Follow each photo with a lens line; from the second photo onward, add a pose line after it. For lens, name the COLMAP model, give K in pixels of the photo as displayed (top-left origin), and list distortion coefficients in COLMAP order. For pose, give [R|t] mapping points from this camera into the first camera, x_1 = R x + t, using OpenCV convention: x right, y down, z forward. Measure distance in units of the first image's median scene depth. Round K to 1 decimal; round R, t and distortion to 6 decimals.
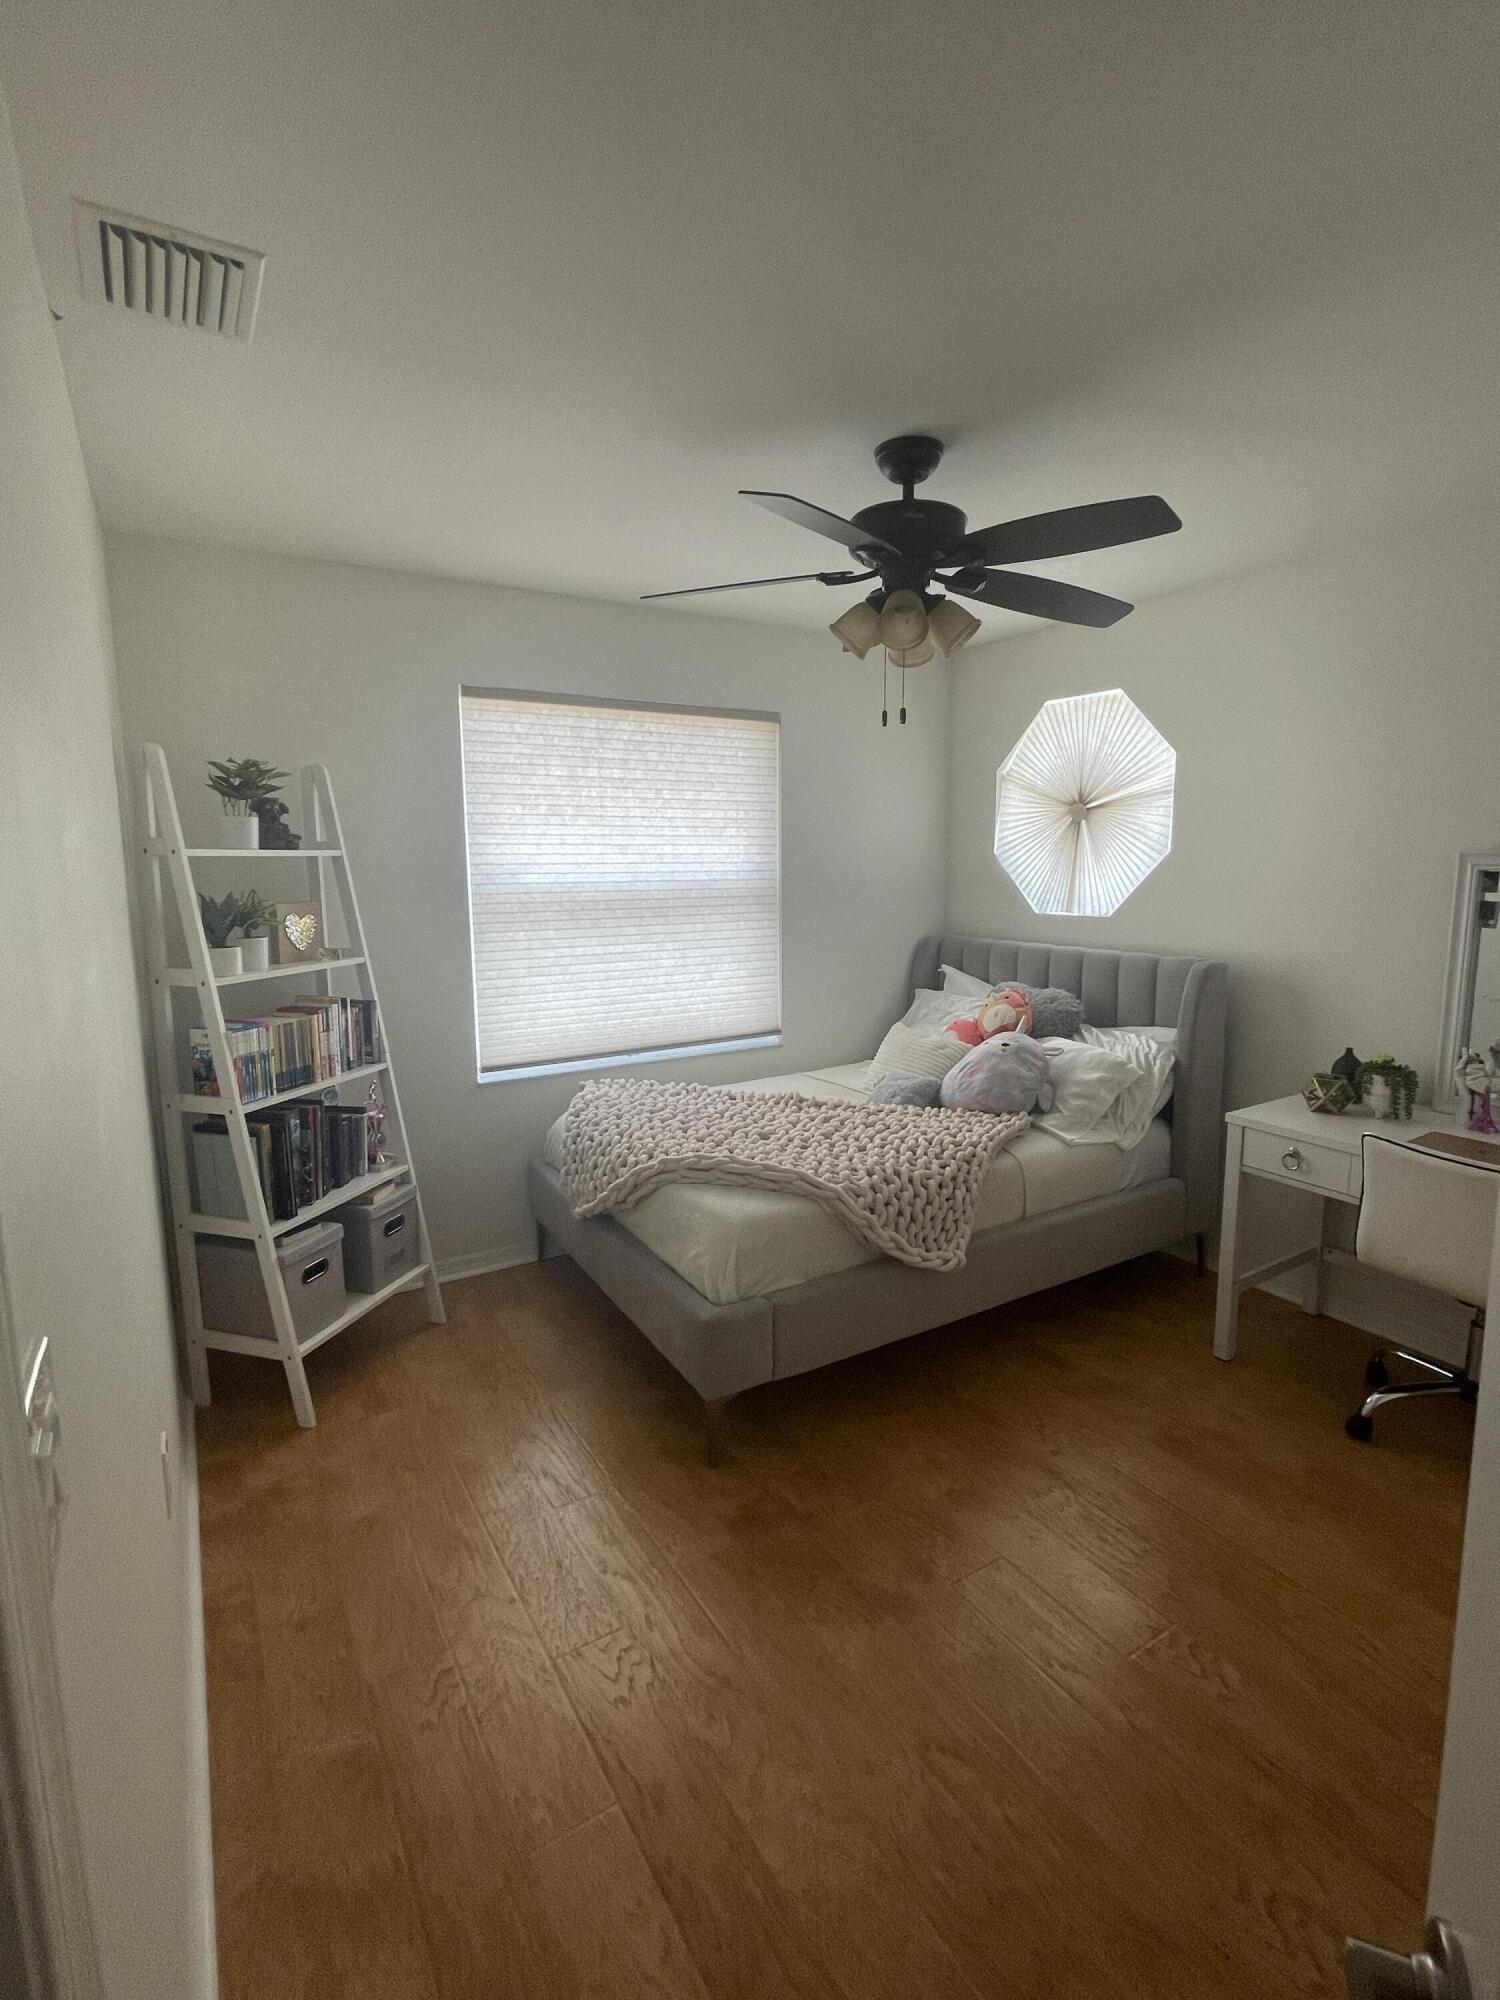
lens RADIAL K [[928.0, 0, 754.8], [0, 928.0, 996.1], [0, 0, 1]] dist [-0.000100, 0.000132]
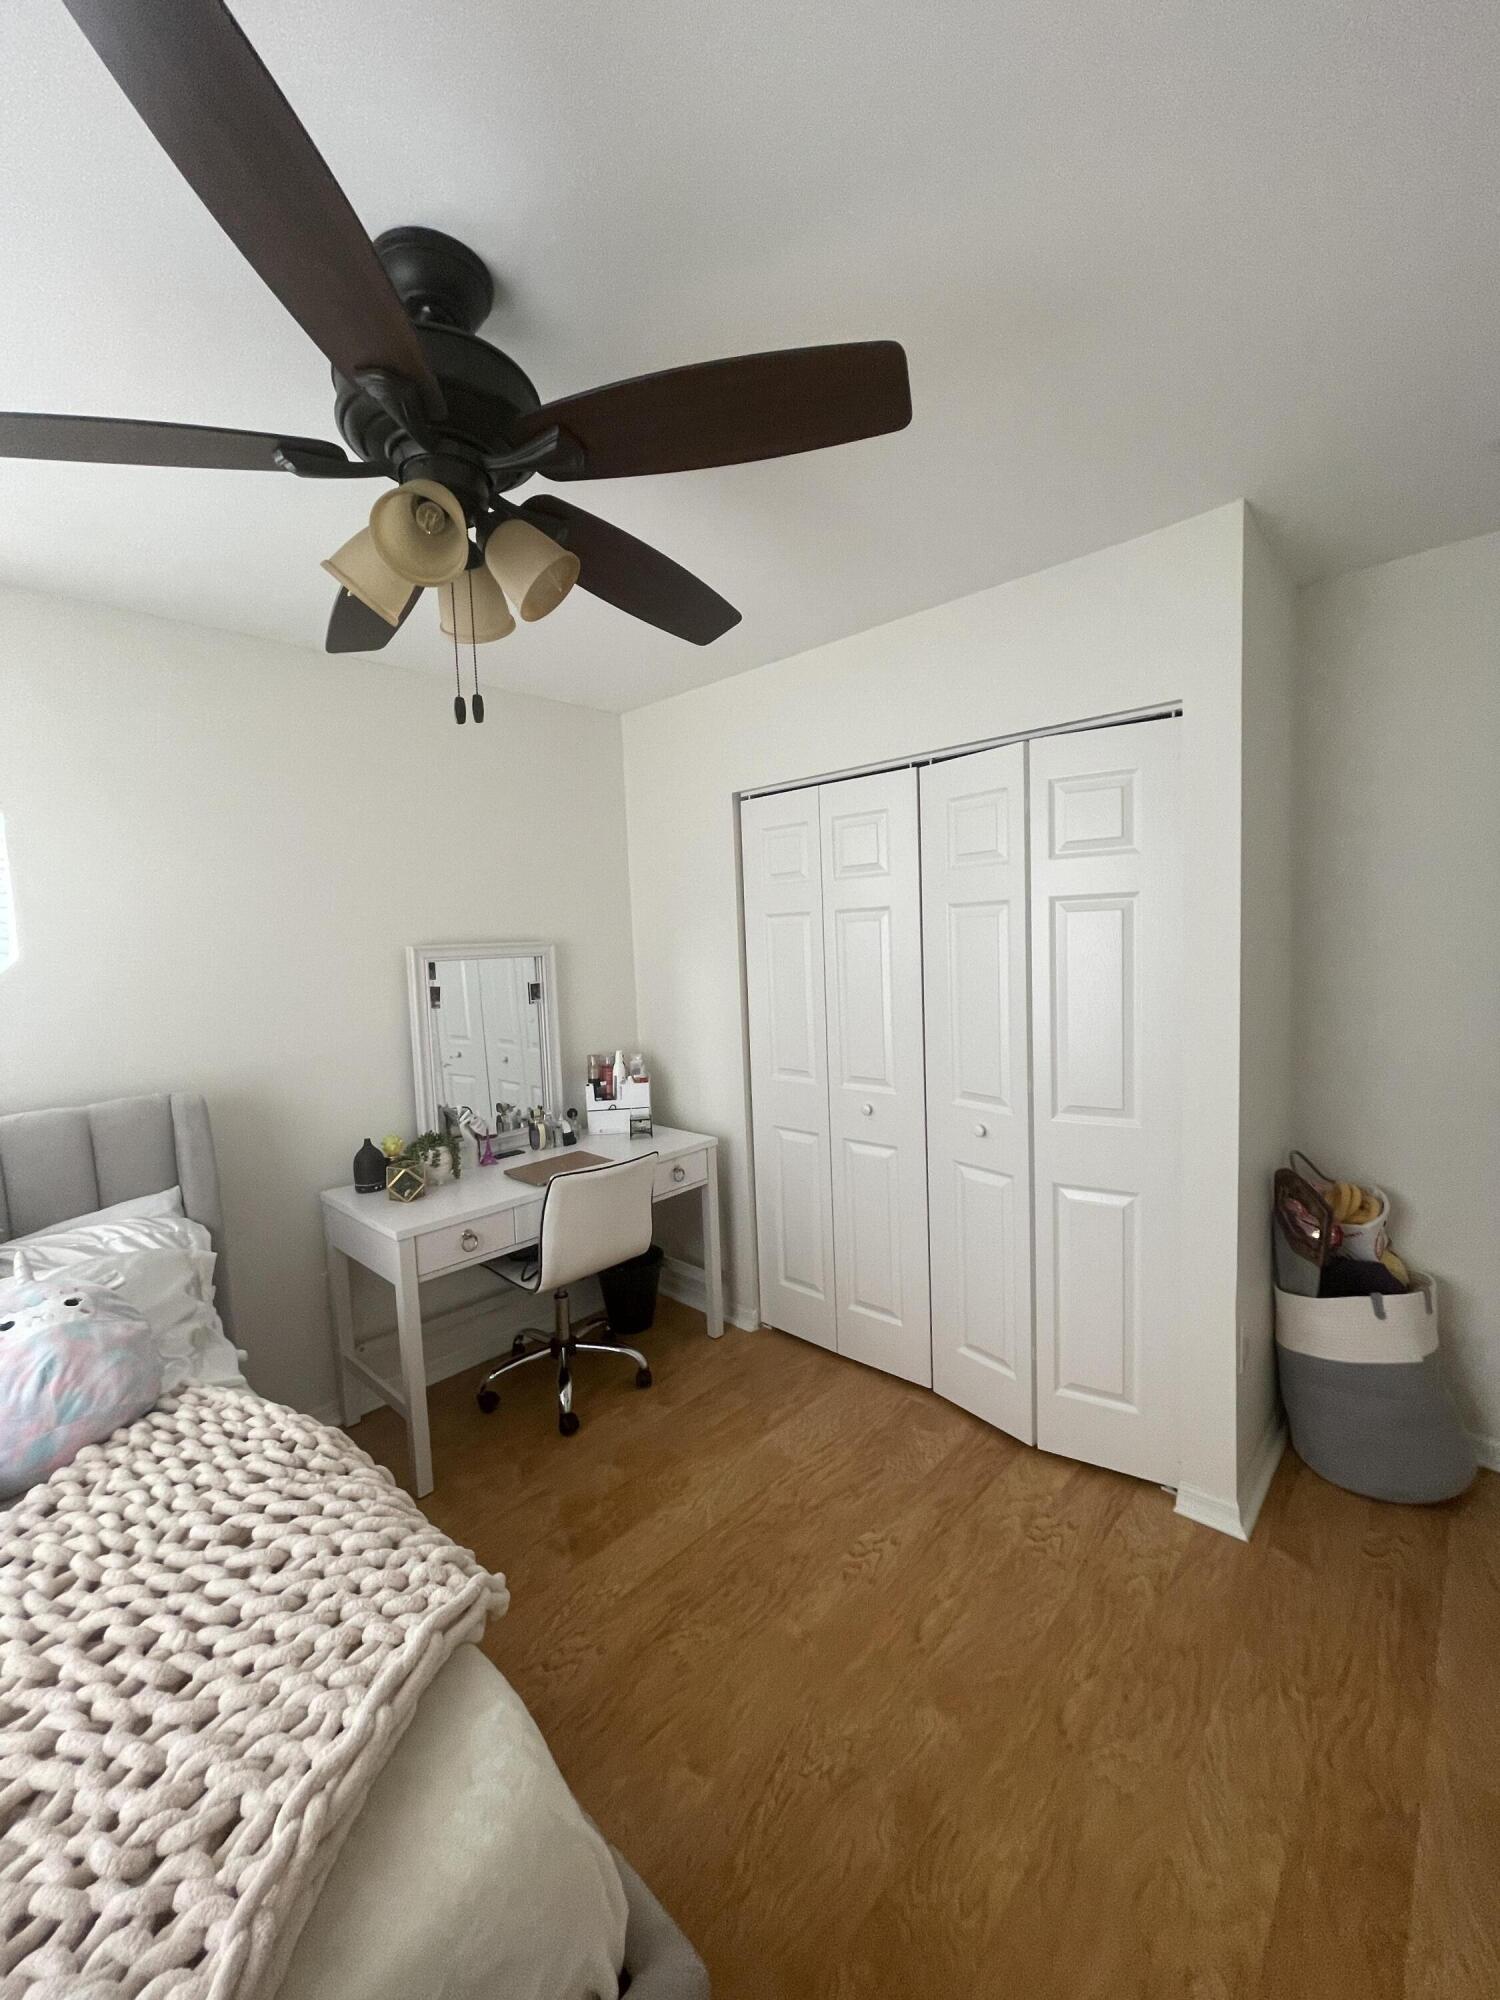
lens RADIAL K [[810.5, 0, 755.0], [0, 810.5, 999.1], [0, 0, 1]] dist [-0.000516, -0.000006]
pose [[-0.269142, -0.056786, 0.961425, -0.376618], [0.174420, 0.978879, 0.106644, -0.134551], [-0.947175, 0.196394, -0.253553, 0.928164]]
